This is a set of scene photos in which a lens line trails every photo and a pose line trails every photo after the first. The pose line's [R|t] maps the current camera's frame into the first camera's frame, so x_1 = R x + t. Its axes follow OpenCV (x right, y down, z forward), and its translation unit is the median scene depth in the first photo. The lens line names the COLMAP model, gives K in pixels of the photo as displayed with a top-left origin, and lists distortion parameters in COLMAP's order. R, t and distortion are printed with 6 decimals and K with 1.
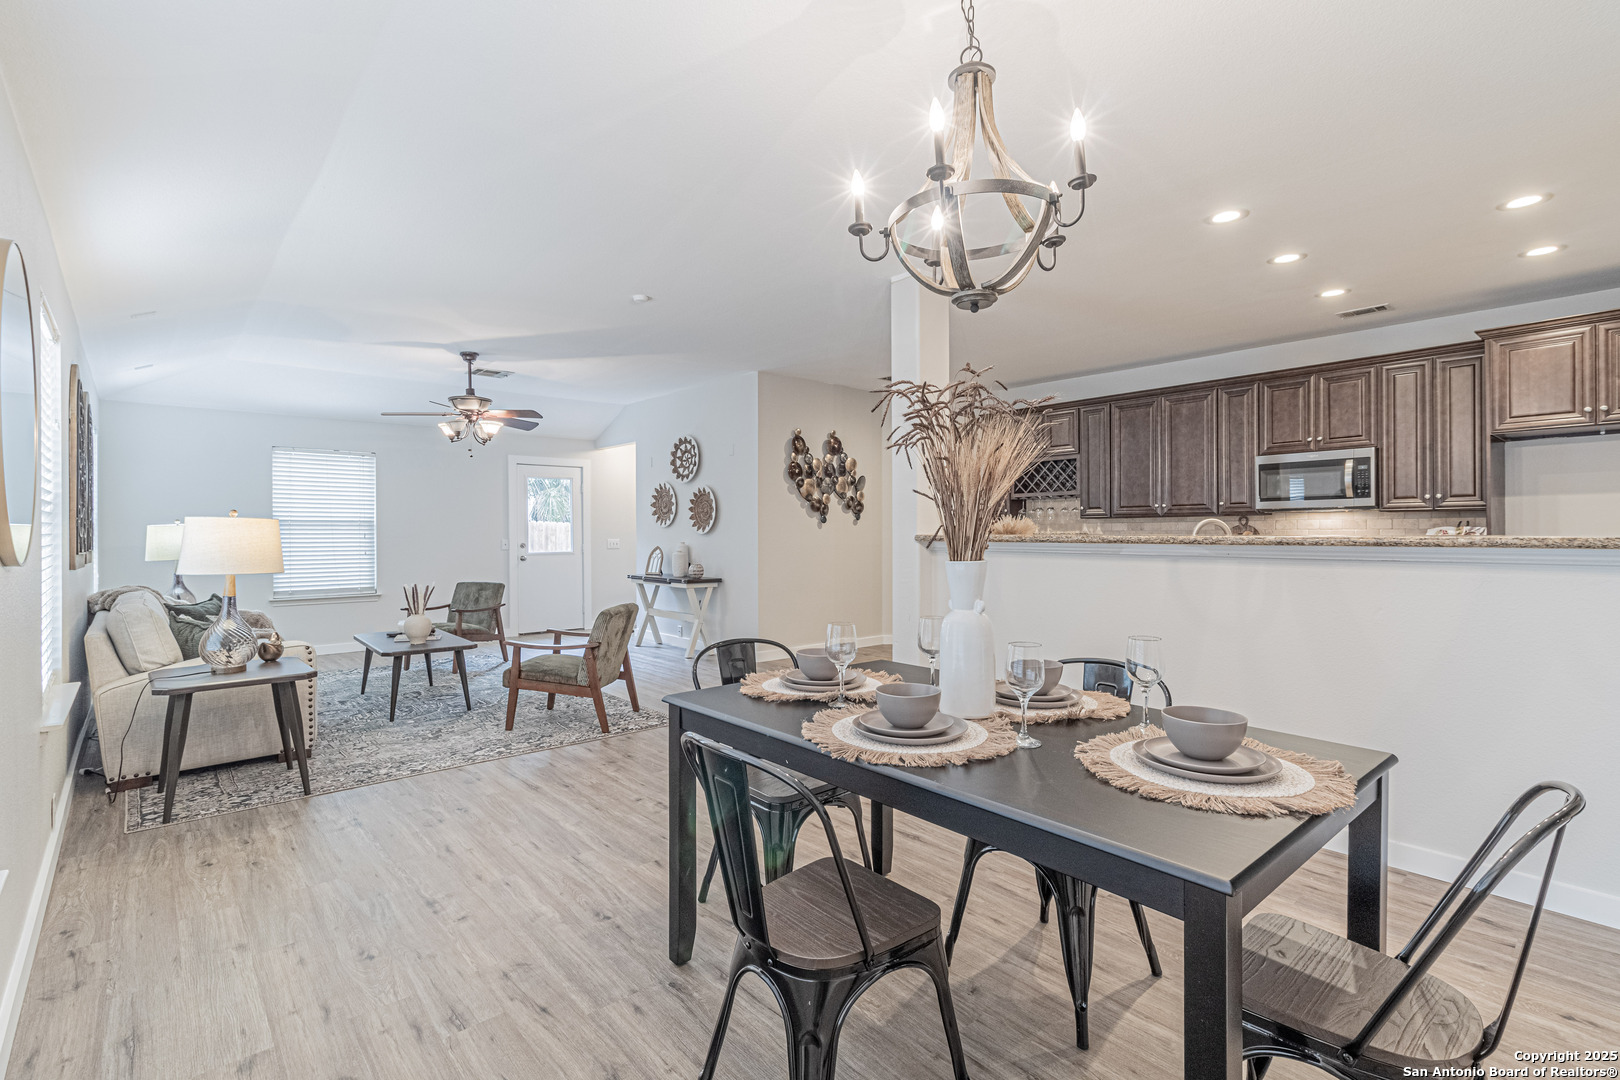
lens RADIAL K [[753.4, 0, 799.4], [0, 753.4, 532.7], [0, 0, 1]] dist [0.006145, 0.001177]
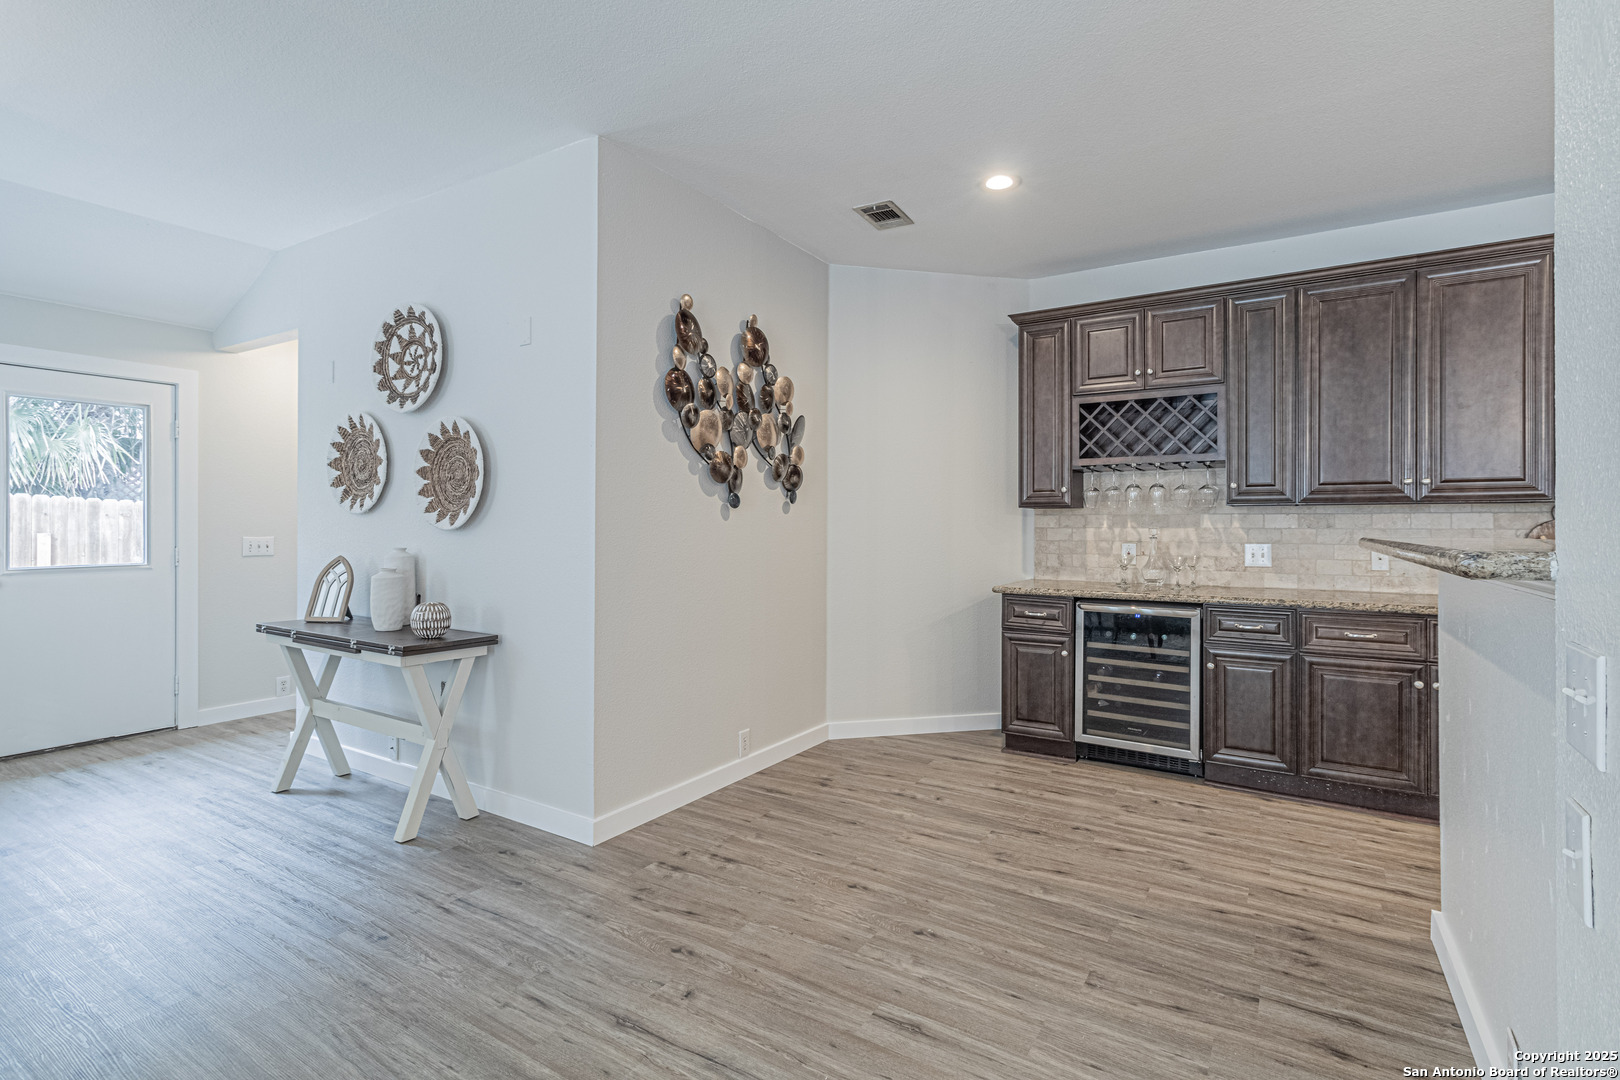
lens RADIAL K [[753.4, 0, 825.6], [0, 753.4, 522.9], [0, 0, 1]] dist [0.006145, 0.001177]
pose [[0.951182, 0.008059, 0.308525, -0.059705], [-0.007290, 0.999967, -0.003645, -0.001834], [-0.308544, 0.001218, 0.951209, 0.542341]]
